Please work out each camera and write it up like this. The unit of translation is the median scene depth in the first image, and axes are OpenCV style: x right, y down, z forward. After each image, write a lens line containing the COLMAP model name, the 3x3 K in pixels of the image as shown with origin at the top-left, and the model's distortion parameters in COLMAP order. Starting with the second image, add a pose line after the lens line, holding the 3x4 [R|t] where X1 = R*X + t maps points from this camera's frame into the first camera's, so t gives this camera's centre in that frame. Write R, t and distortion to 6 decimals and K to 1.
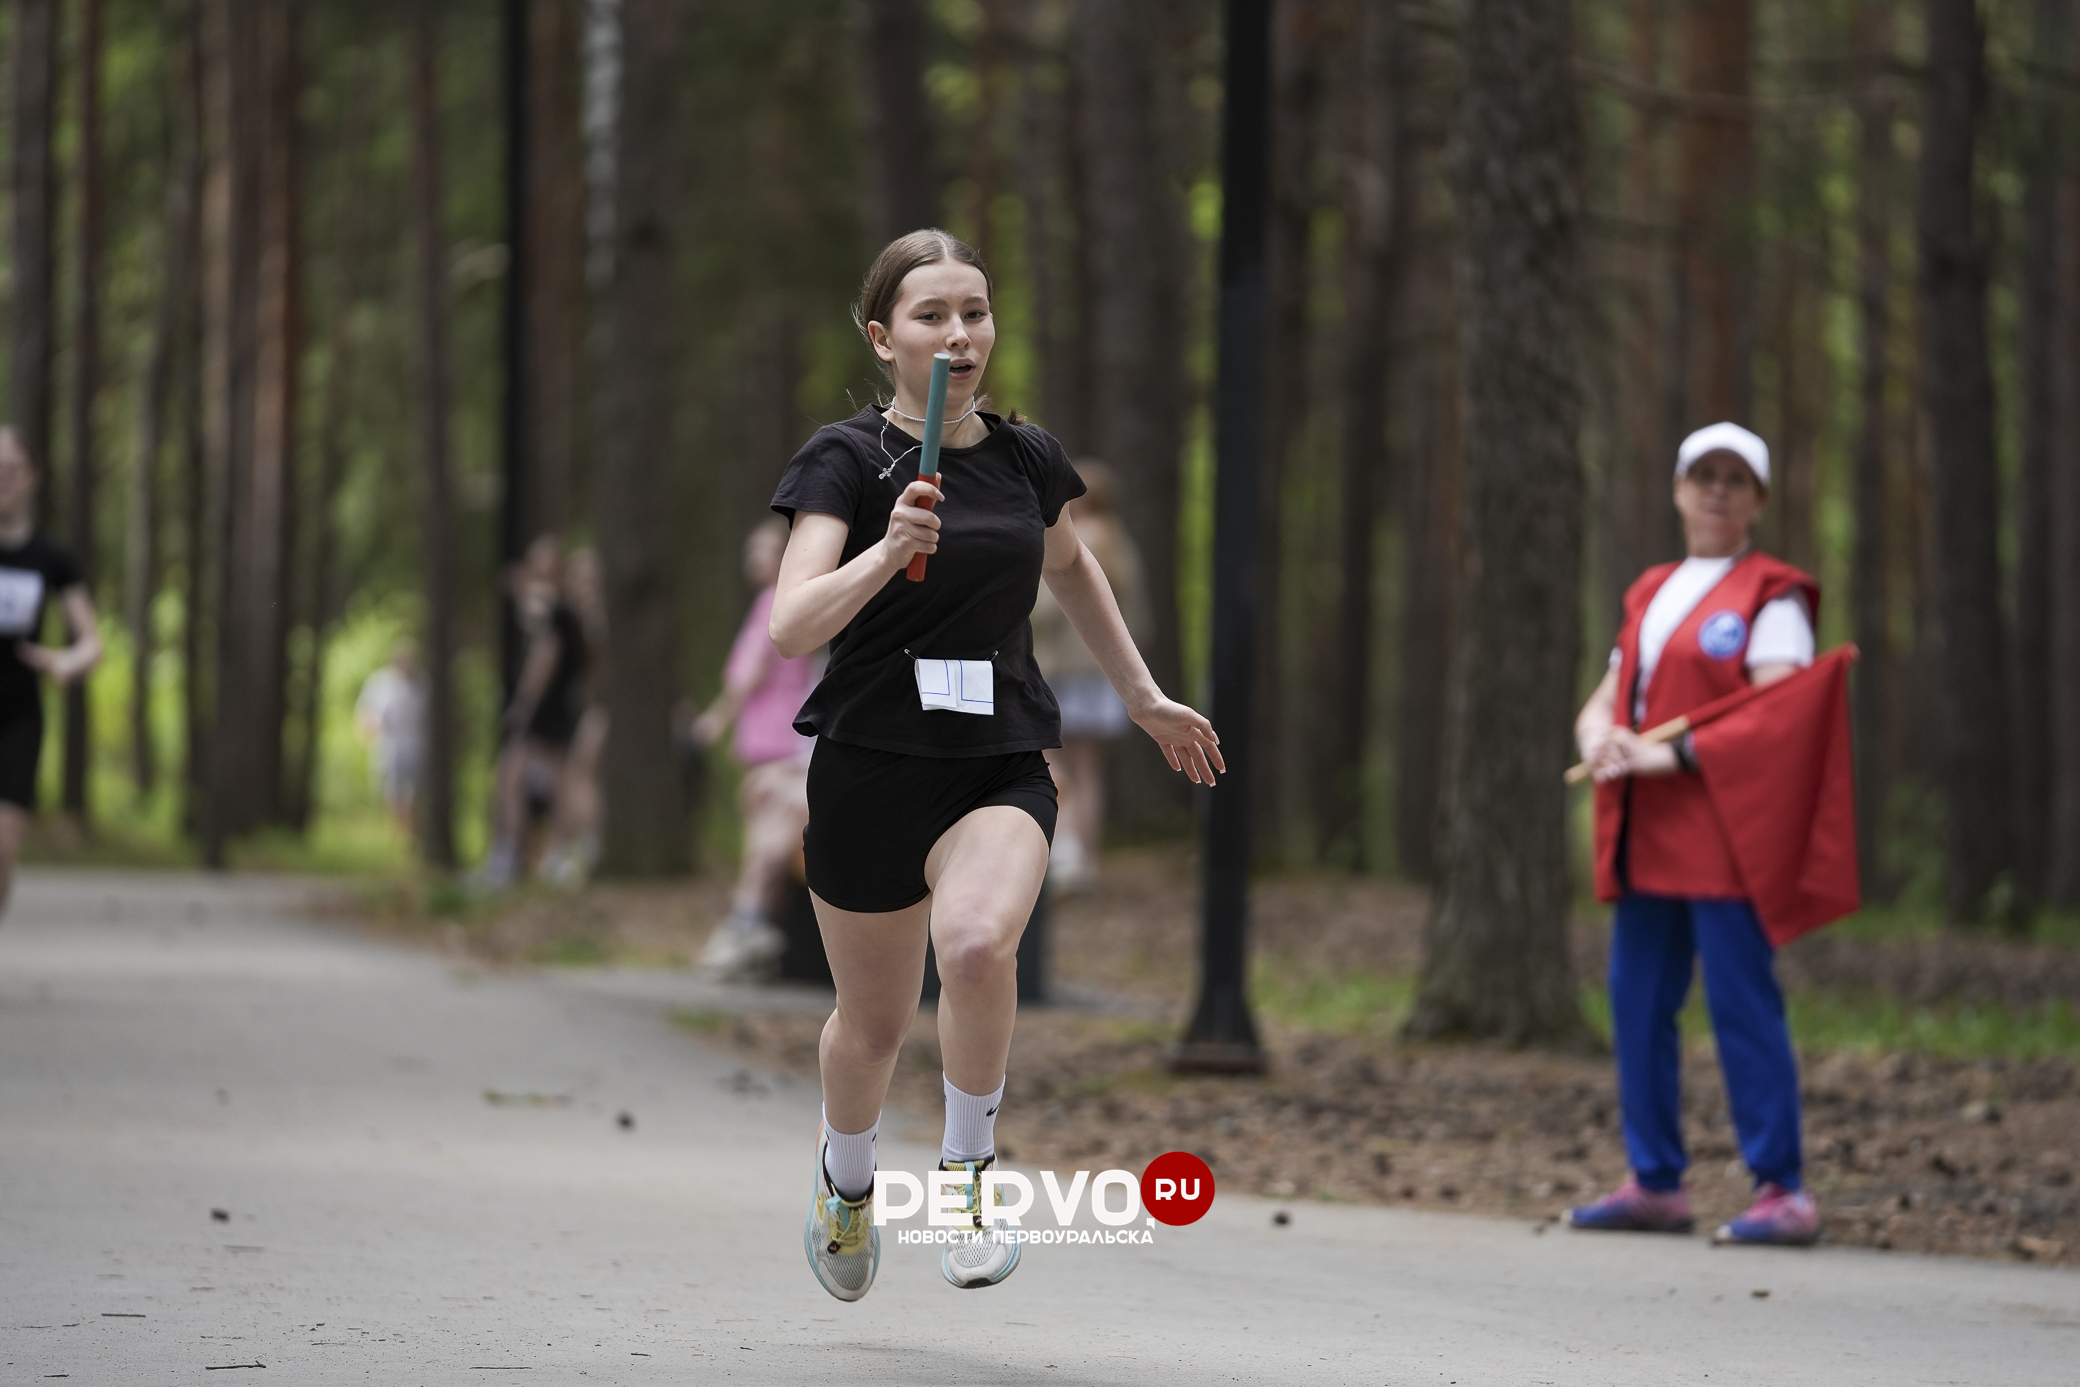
lens RADIAL K [[11974.5, 0, 1032.9], [0, 11974.5, 681.2], [0, 0, 1]] dist [2.549726, 0.000000]
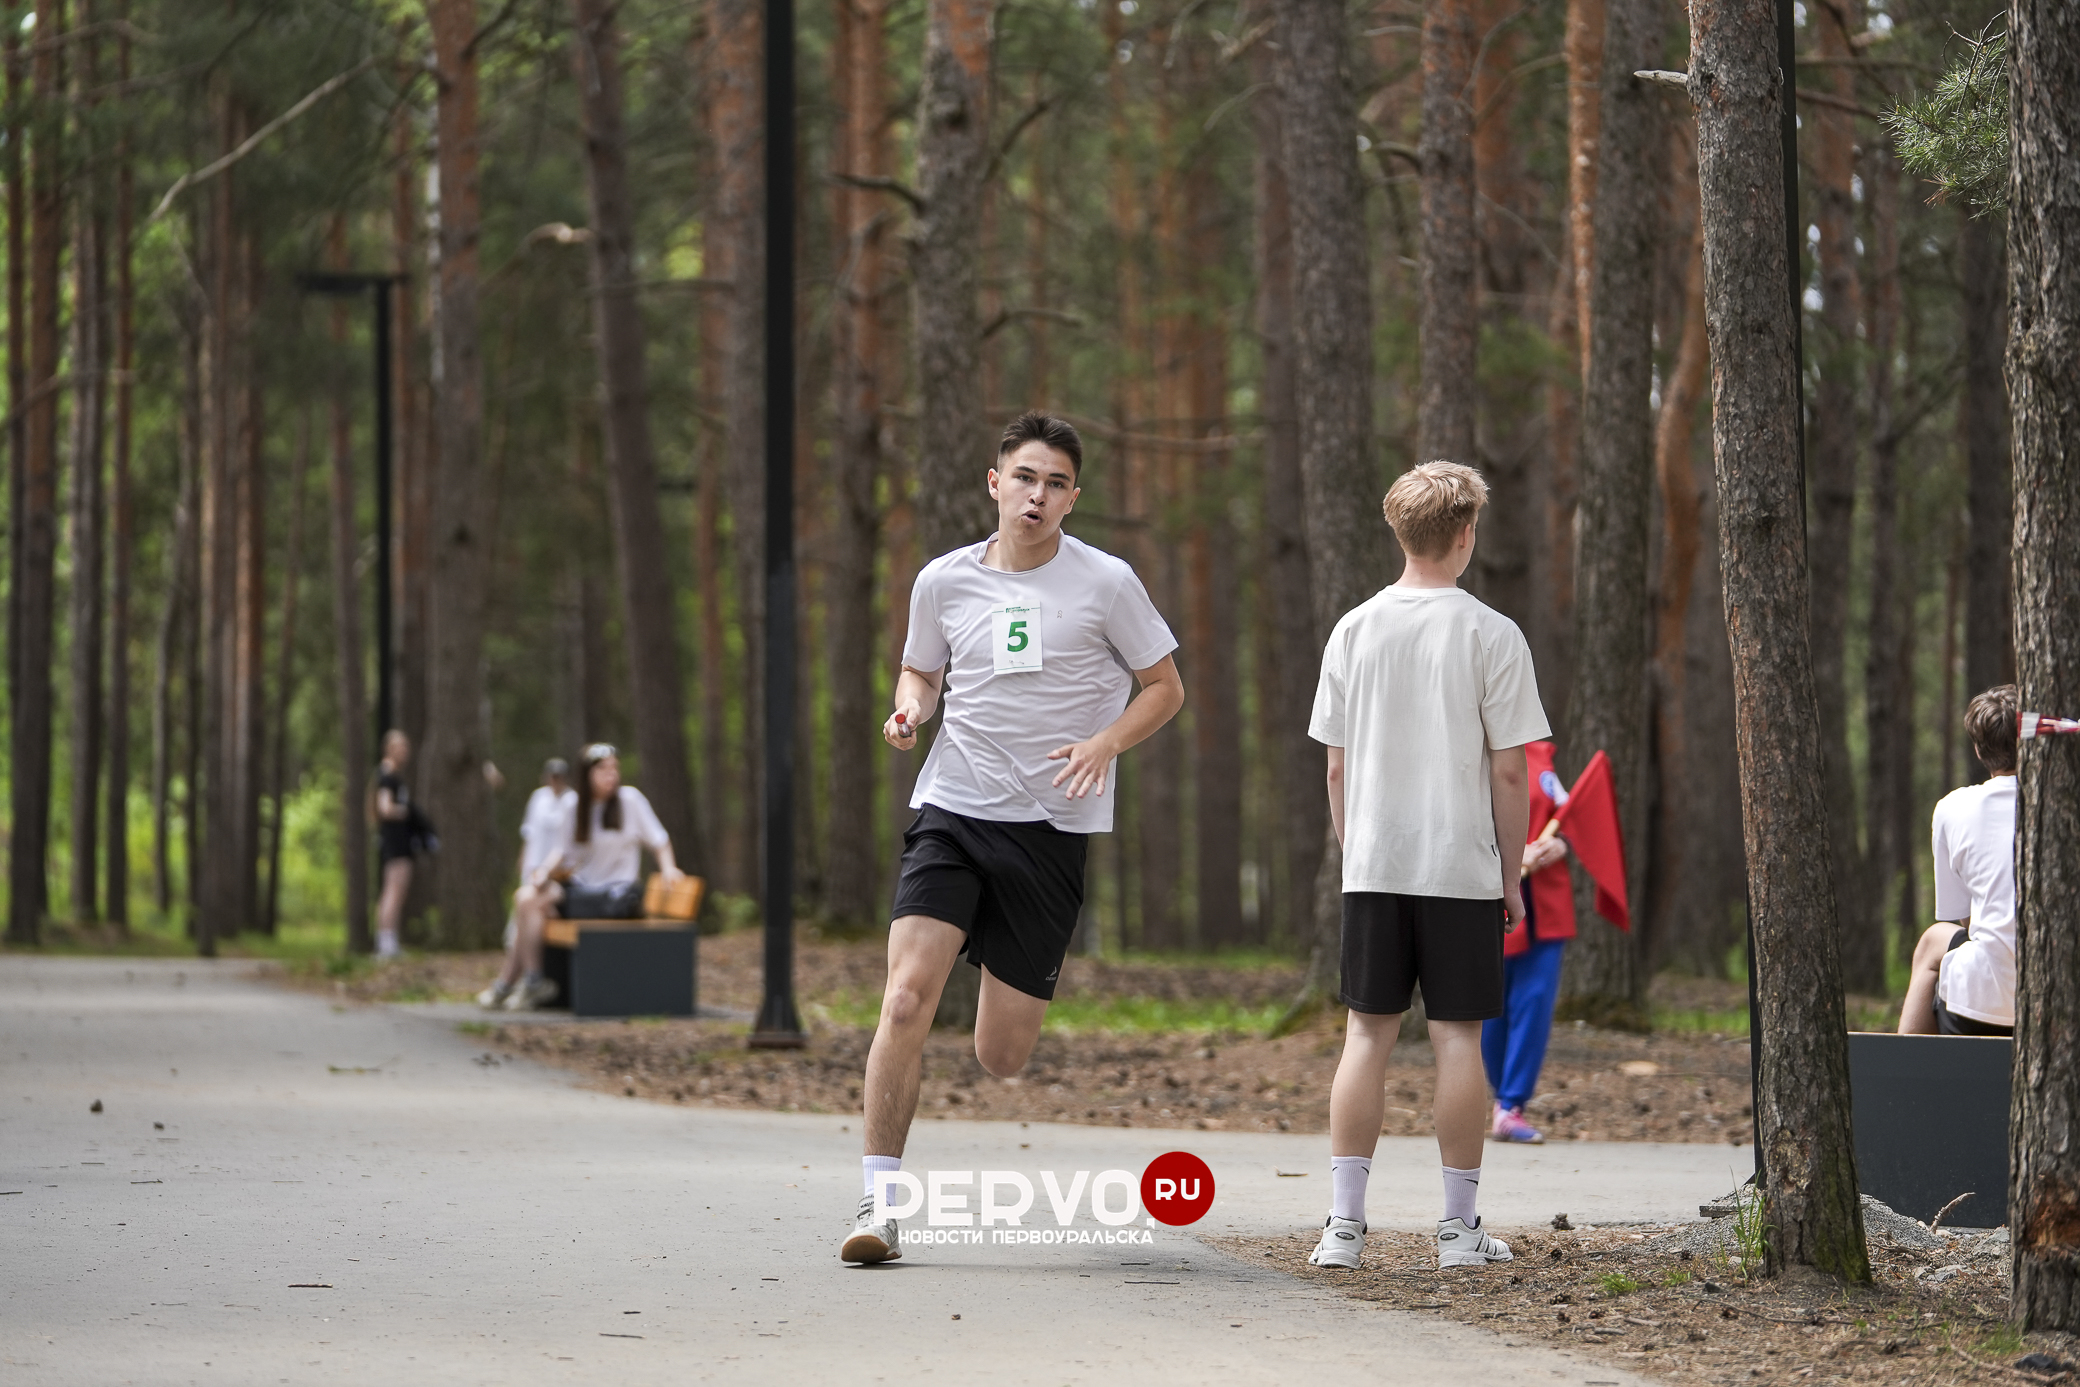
lens RADIAL K [[8130.1, 0, 1043.6], [0, 8130.1, 694.4], [0, 0, 1]] dist [0.491481, 0.000000]
pose [[0.999191, -0.021636, 0.033912, 0.013060], [0.022149, 0.999645, -0.014833, 0.000957], [-0.033579, 0.015572, 0.999315, -0.112027]]
